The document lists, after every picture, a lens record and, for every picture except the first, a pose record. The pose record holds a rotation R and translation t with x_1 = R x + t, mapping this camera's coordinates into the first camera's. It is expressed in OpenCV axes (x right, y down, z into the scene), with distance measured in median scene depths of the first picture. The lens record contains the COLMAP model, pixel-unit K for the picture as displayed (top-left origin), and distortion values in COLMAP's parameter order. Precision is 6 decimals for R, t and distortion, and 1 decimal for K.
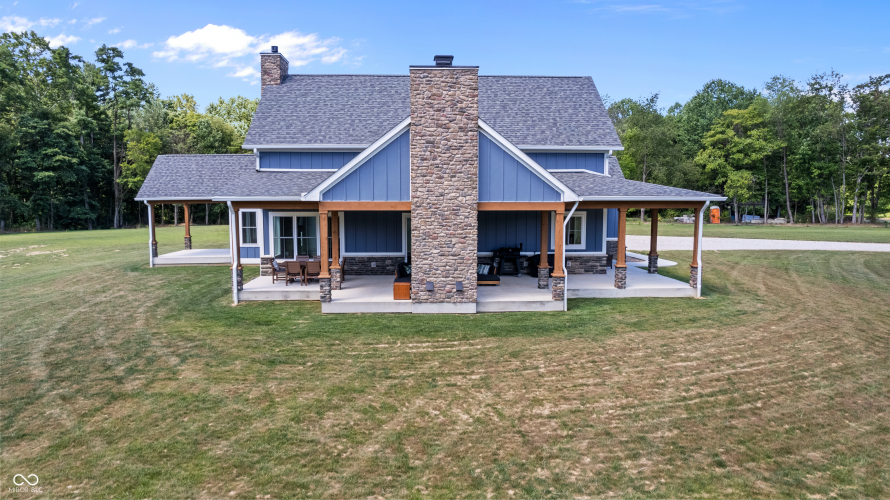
lens RADIAL K [[551.3, 0, 445.0], [0, 551.3, 250.0], [0, 0, 1]] dist [-0.062433, 0.044046]
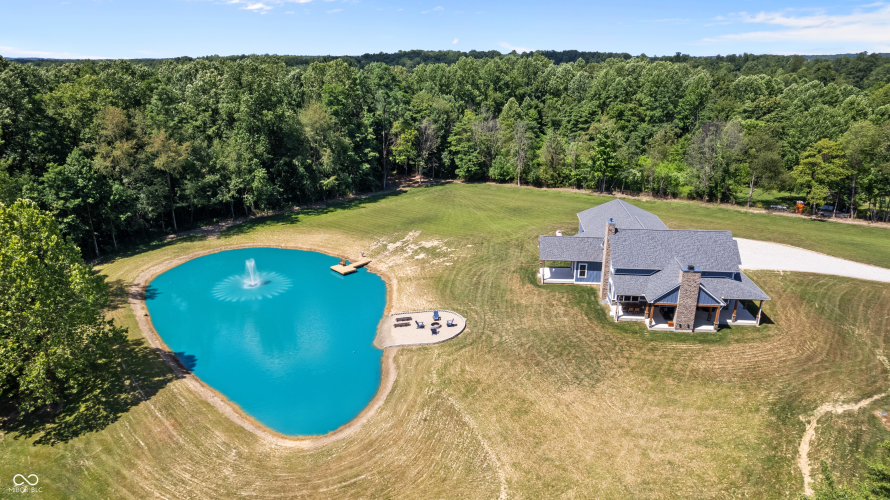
lens RADIAL K [[551.3, 0, 445.0], [0, 551.3, 250.0], [0, 0, 1]] dist [-0.062433, 0.044046]
pose [[0.988401, 0.067830, -0.135874, -0.655051], [-0.035610, 0.973283, 0.226829, -0.698515], [0.147630, -0.219360, 0.964410, -1.552188]]
